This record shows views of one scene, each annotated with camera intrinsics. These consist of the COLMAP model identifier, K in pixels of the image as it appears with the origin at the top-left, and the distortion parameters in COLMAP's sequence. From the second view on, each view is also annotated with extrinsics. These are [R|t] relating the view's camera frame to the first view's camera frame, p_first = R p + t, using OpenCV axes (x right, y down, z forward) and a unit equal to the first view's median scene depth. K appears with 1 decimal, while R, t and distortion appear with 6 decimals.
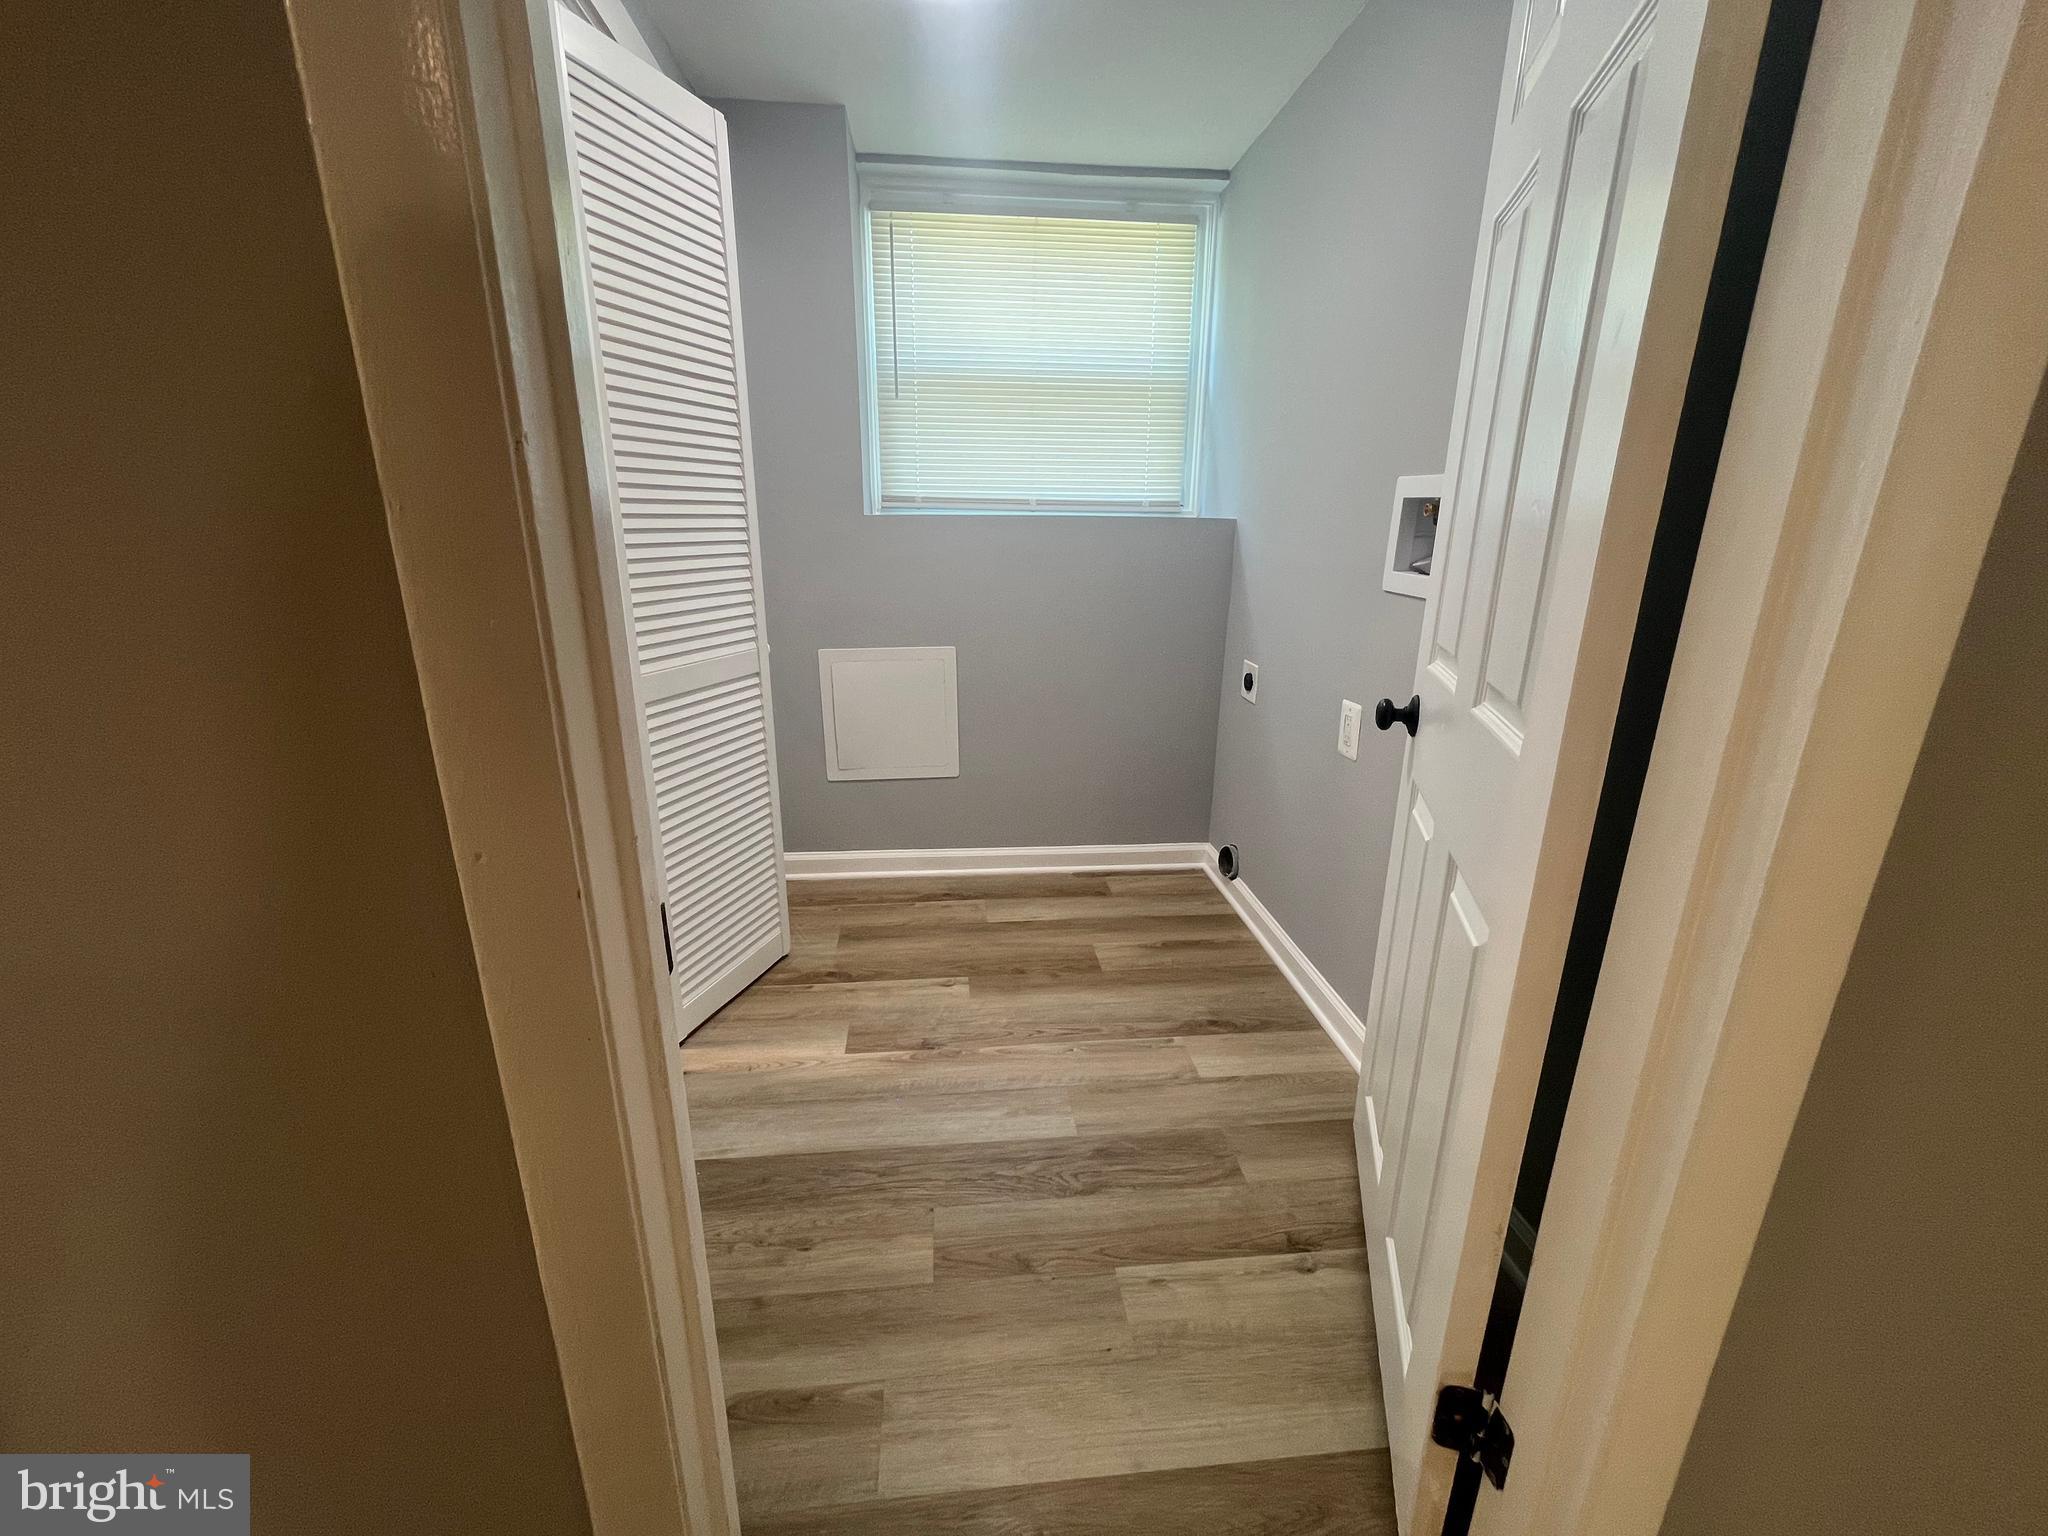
lens RADIAL K [[823.1, 0, 1022.8], [0, 823.1, 771.3], [0, 0, 1]] dist [-0.002810, -0.000487]
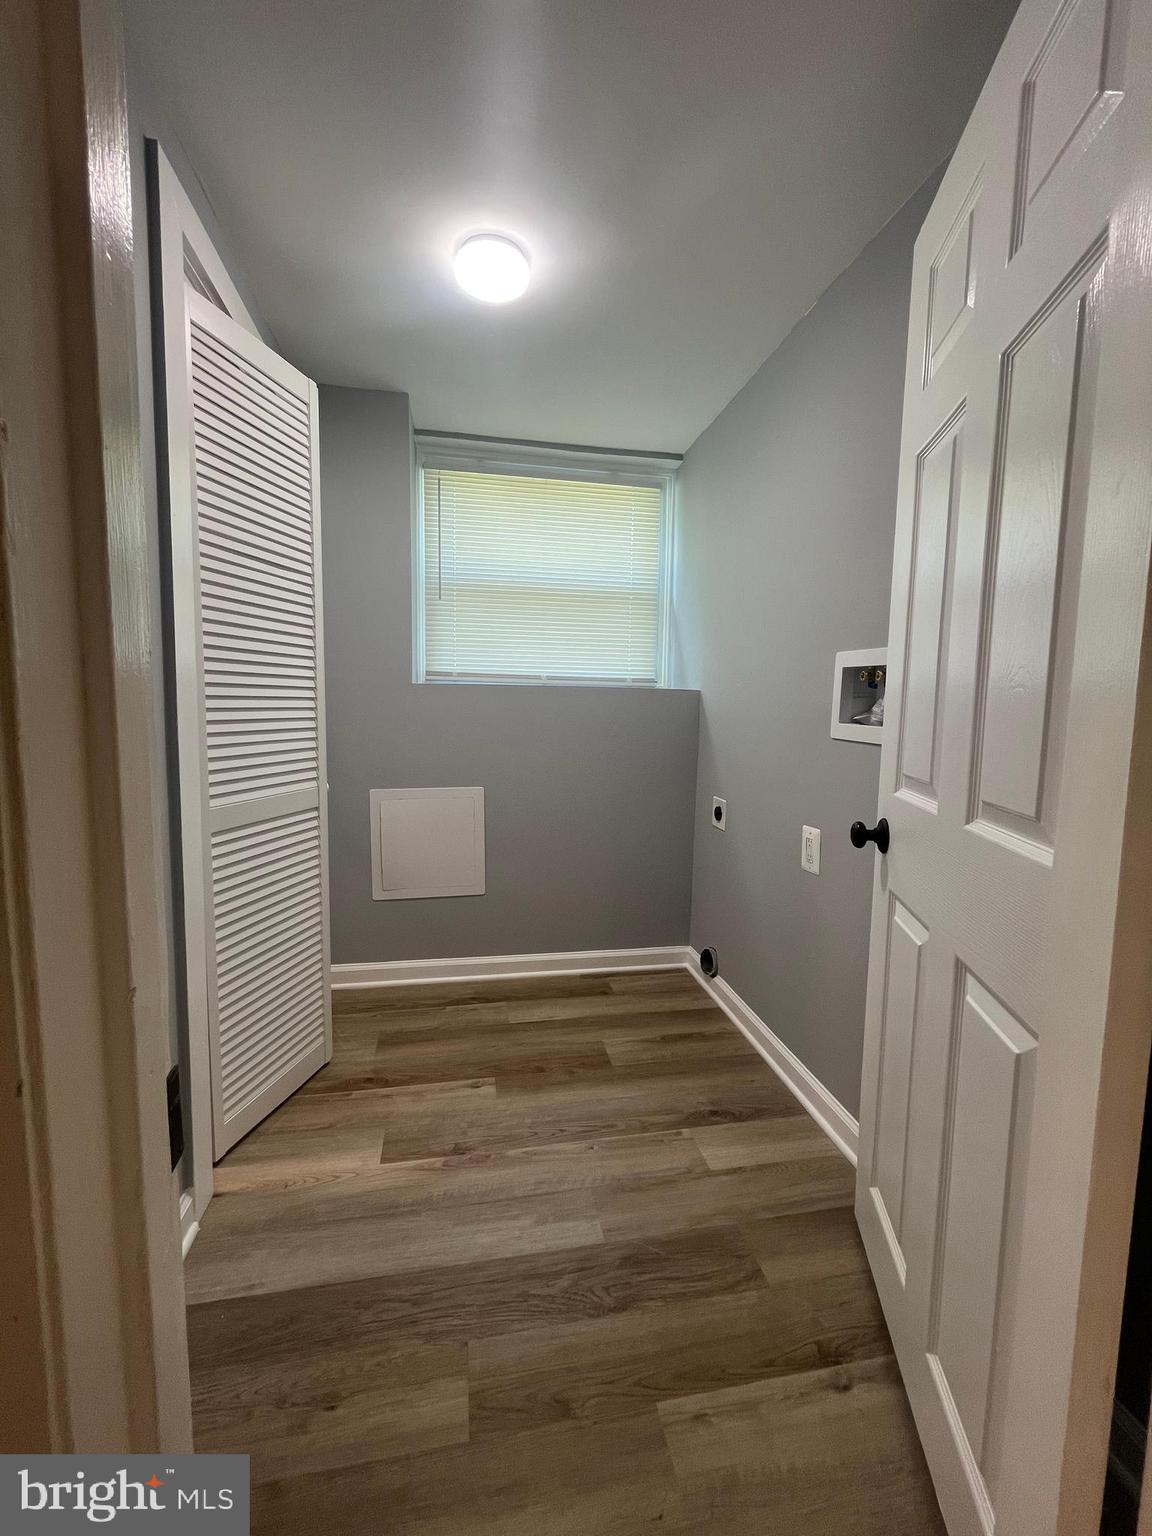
lens RADIAL K [[617.3, 0, 575.3], [0, 617.3, 768.2], [0, 0, 1]] dist [-0.002810, -0.000487]
pose [[0.996316, -0.001519, 0.085740, -0.033537], [0.017888, 0.981530, -0.190473, -0.000733], [-0.083867, 0.191305, 0.977941, 0.107733]]
